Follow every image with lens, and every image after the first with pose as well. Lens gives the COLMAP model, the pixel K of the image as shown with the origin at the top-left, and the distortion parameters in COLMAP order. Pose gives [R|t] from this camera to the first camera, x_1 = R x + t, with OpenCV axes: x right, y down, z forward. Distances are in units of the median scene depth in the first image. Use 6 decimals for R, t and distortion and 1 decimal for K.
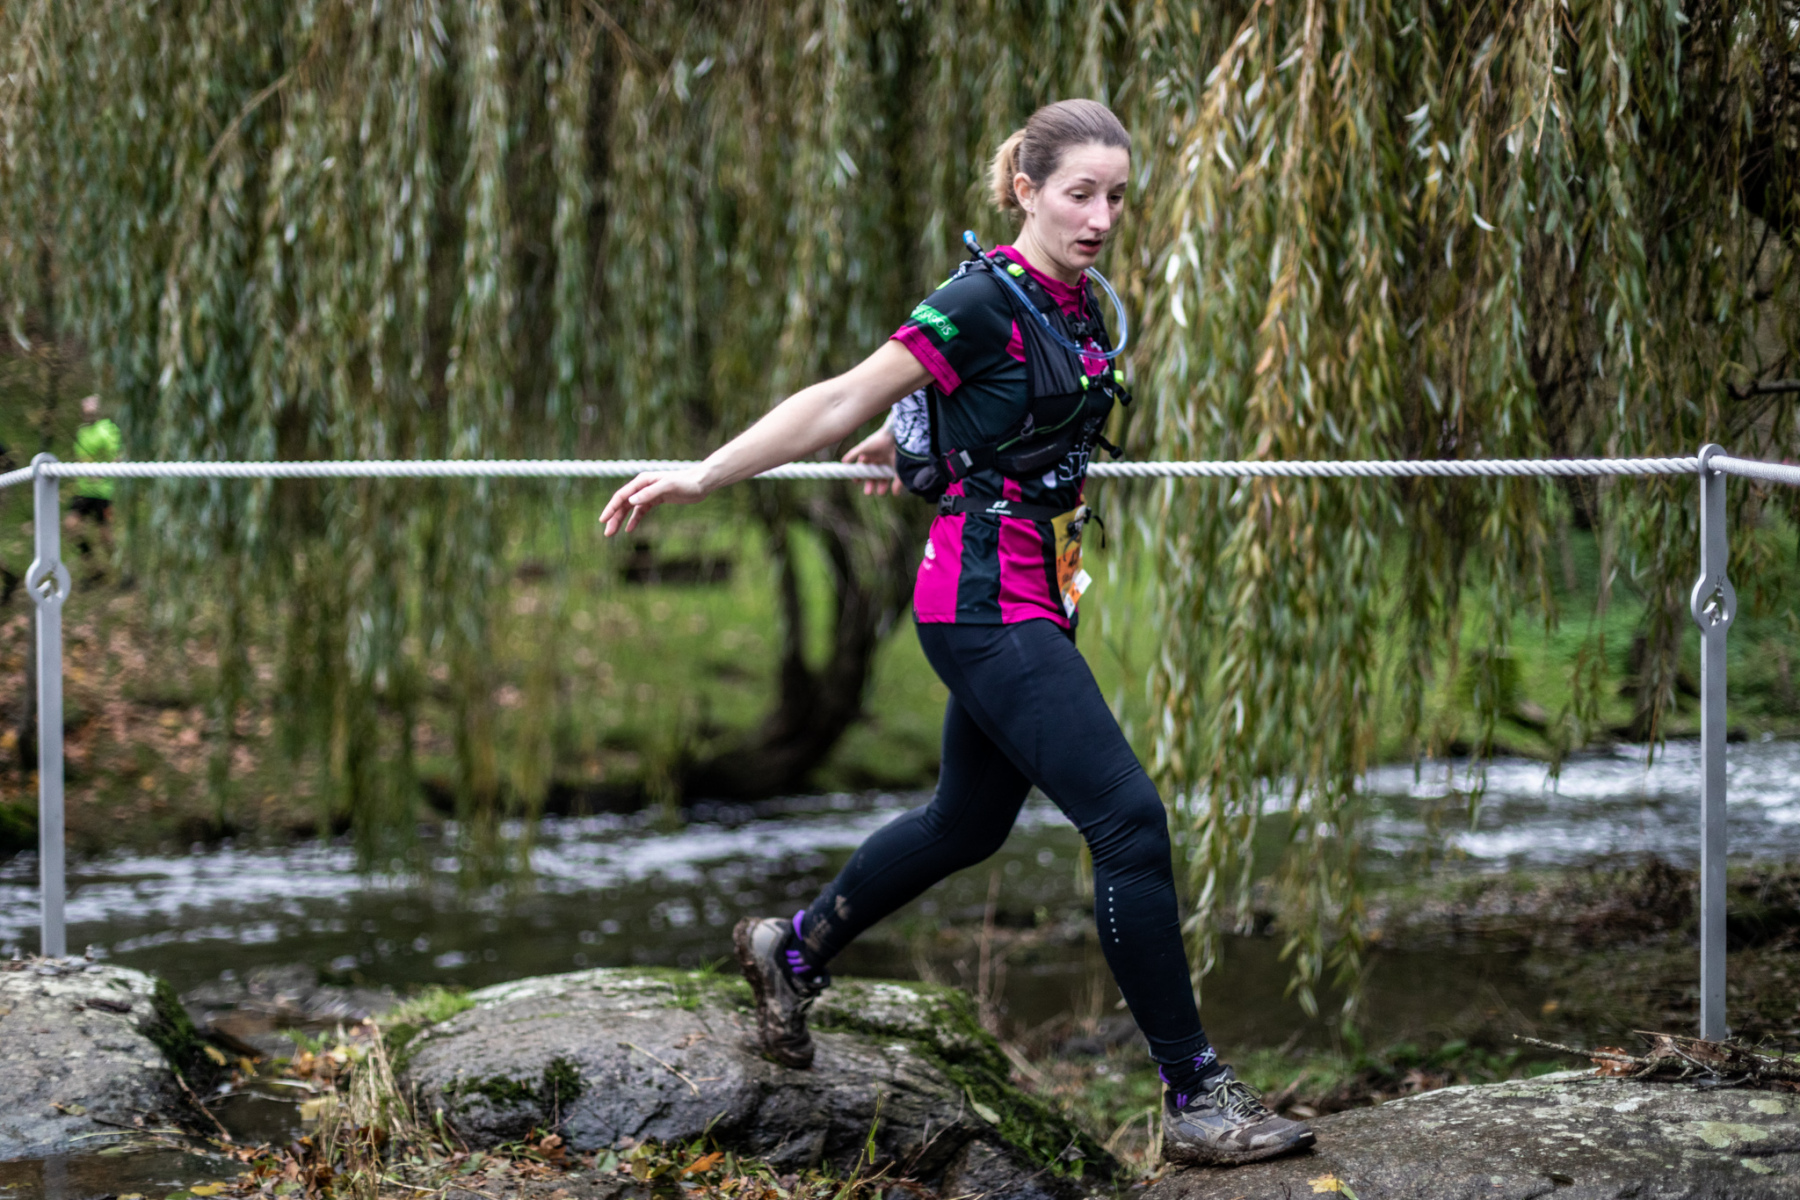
lens RADIAL K [[2670.4, 0, 864.2], [0, 2670.4, 601.9], [0, 0, 1]] dist [-0.024872, 0.038571]
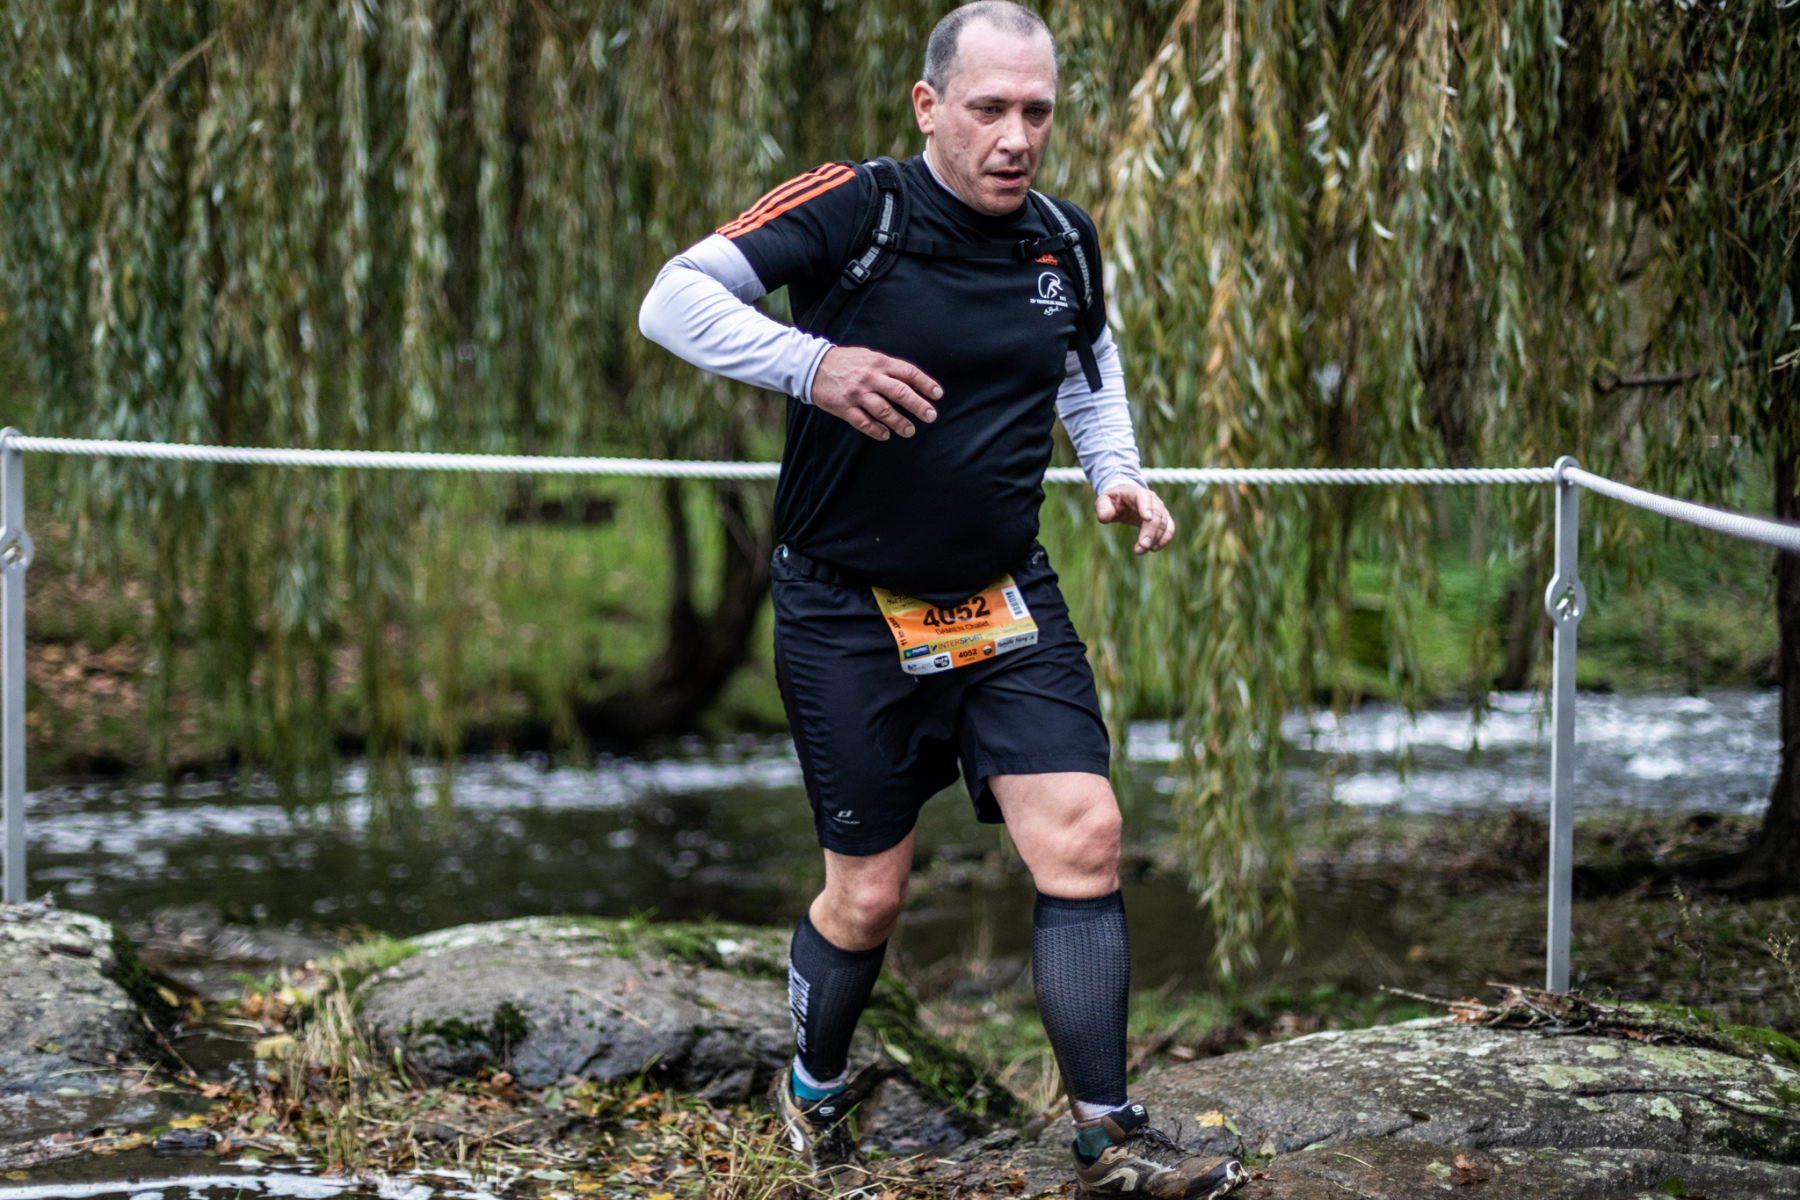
lens RADIAL K [[2776.3, 0, 900.0], [0, 2776.3, 600.0], [0, 0, 1]] dist [-0.018982, -0.006135]
pose [[0.997826, 0.014241, 0.064344, -0.030579], [-0.016076, 0.999476, 0.028088, -0.026124], [-0.063911, -0.029062, 0.997532, -0.126988]]
